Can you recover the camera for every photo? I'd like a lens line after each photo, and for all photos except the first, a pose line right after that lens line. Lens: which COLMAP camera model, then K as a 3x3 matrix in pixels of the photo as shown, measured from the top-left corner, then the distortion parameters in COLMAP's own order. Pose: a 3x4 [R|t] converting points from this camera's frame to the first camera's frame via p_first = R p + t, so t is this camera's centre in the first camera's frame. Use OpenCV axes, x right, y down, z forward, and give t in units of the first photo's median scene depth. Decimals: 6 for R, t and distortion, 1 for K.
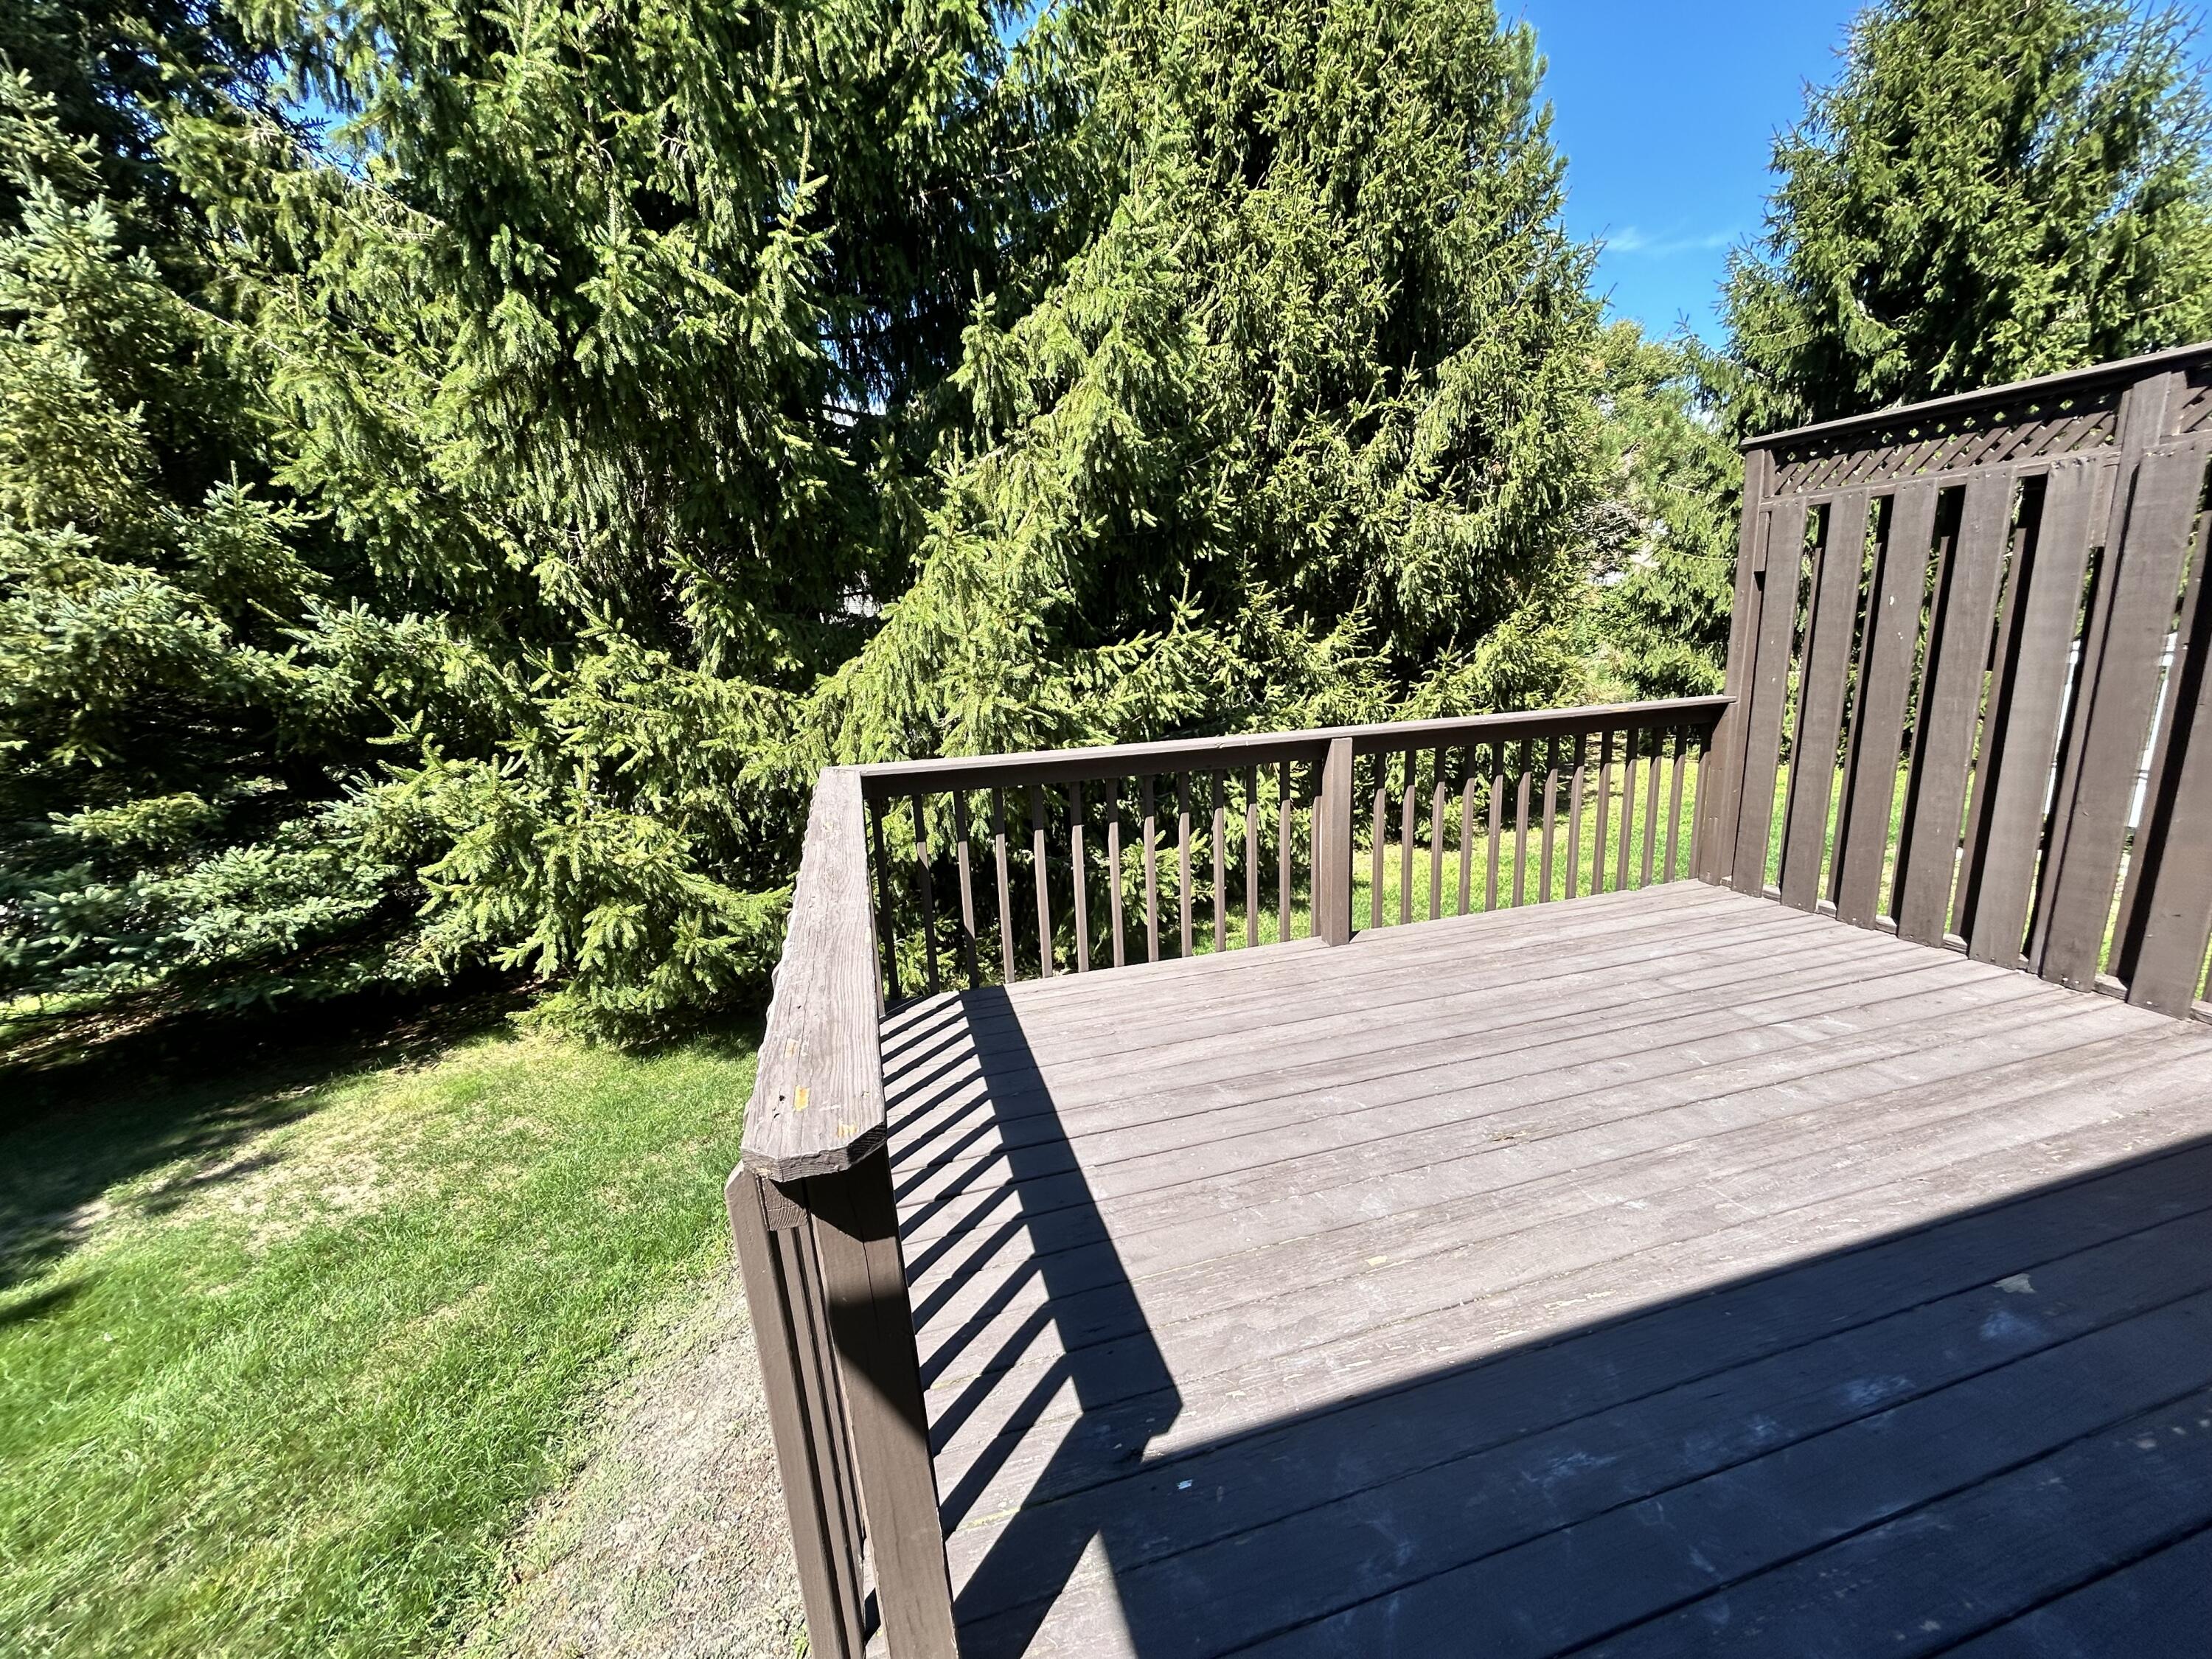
lens RADIAL K [[895.0, 0, 1098.1], [0, 895.0, 825.0], [0, 0, 1]] dist [-0.000161, 0.000402]
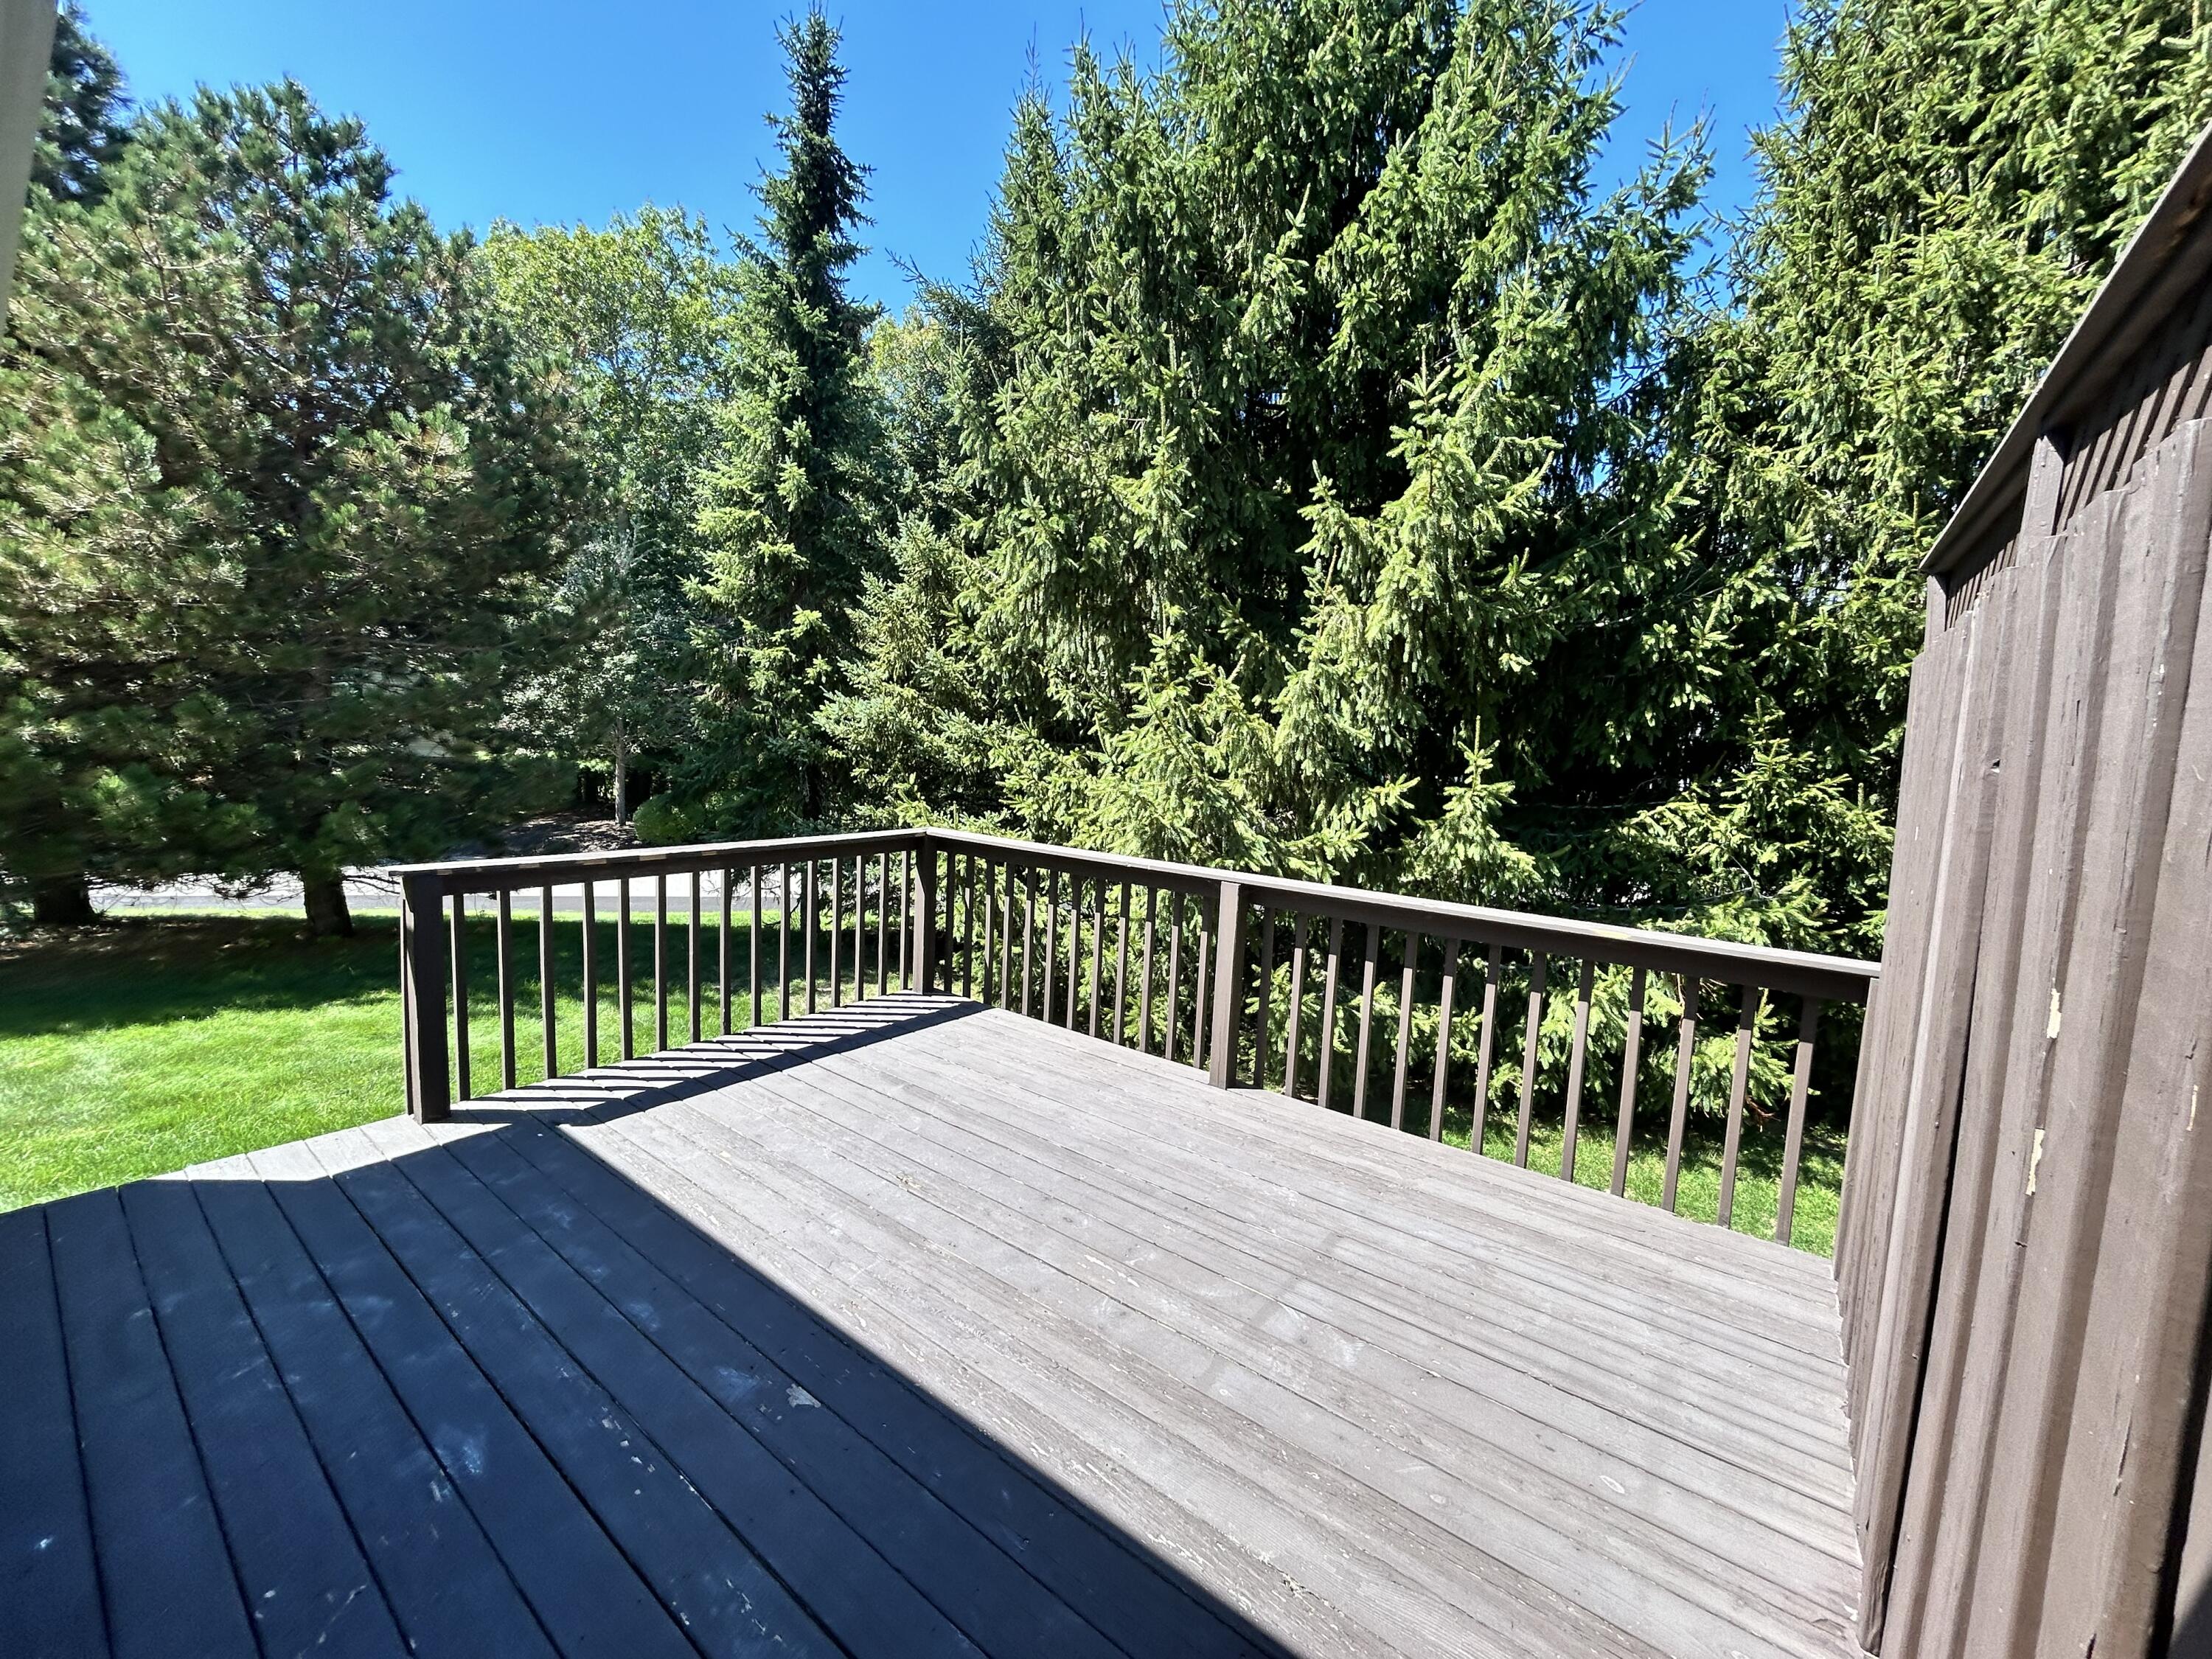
lens RADIAL K [[895.0, 0, 1085.7], [0, 895.0, 833.6], [0, 0, 1]] dist [-0.000161, 0.000402]
pose [[0.576521, 0.153828, -0.802471, 1.338297], [-0.251191, 0.967924, 0.005081, -0.153275], [0.777513, 0.198644, 0.596669, 0.336305]]
